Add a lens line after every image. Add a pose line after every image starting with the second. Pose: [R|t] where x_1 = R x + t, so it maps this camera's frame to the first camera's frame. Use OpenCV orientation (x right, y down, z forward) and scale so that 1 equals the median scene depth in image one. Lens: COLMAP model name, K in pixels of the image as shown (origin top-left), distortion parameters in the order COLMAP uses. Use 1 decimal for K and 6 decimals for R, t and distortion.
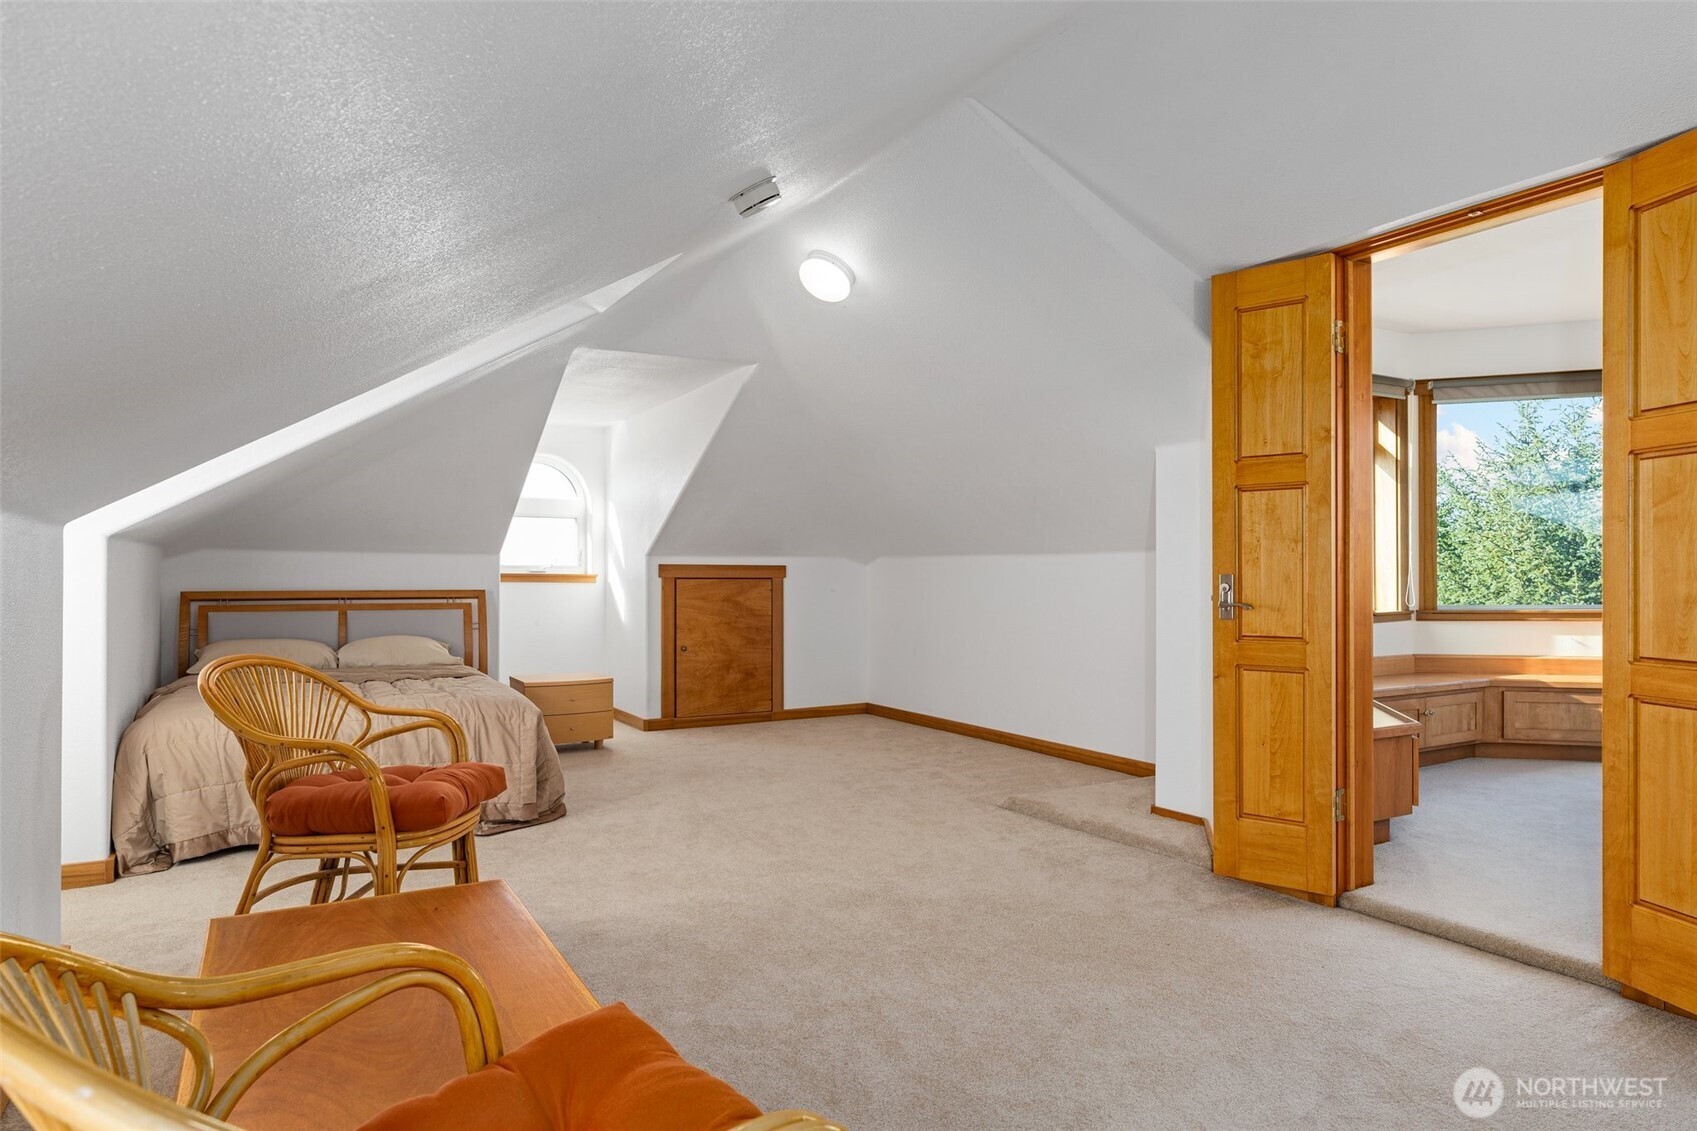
lens RADIAL K [[992.2, 0, 849.1], [0, 992.2, 572.1], [0, 0, 1]] dist [-0.005778, 0.001210]
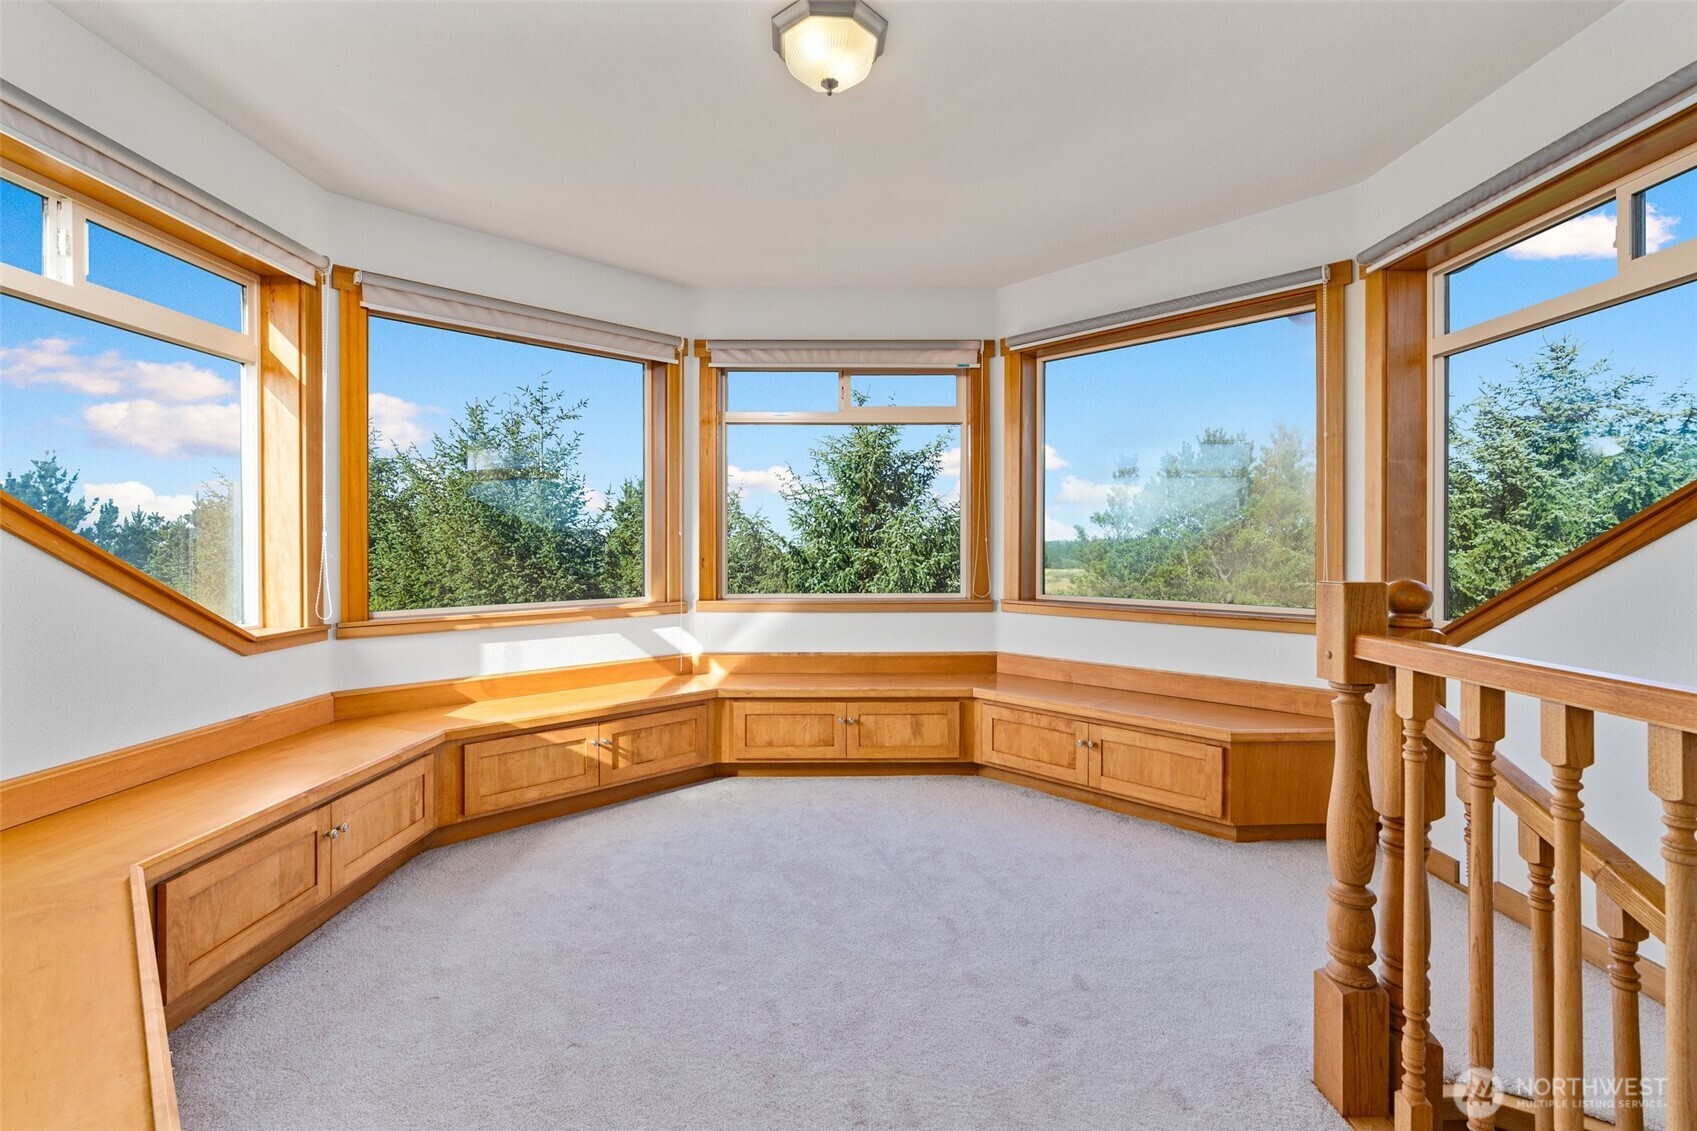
lens RADIAL K [[774.6, 0, 850.3], [0, 774.6, 558.8], [0, 0, 1]] dist [-0.003746, 0.002293]
pose [[0.492529, -0.007568, 0.870263, 0.143172], [-0.004929, 0.999922, 0.011485, -0.005342], [-0.870282, -0.009946, 0.492453, 0.220344]]
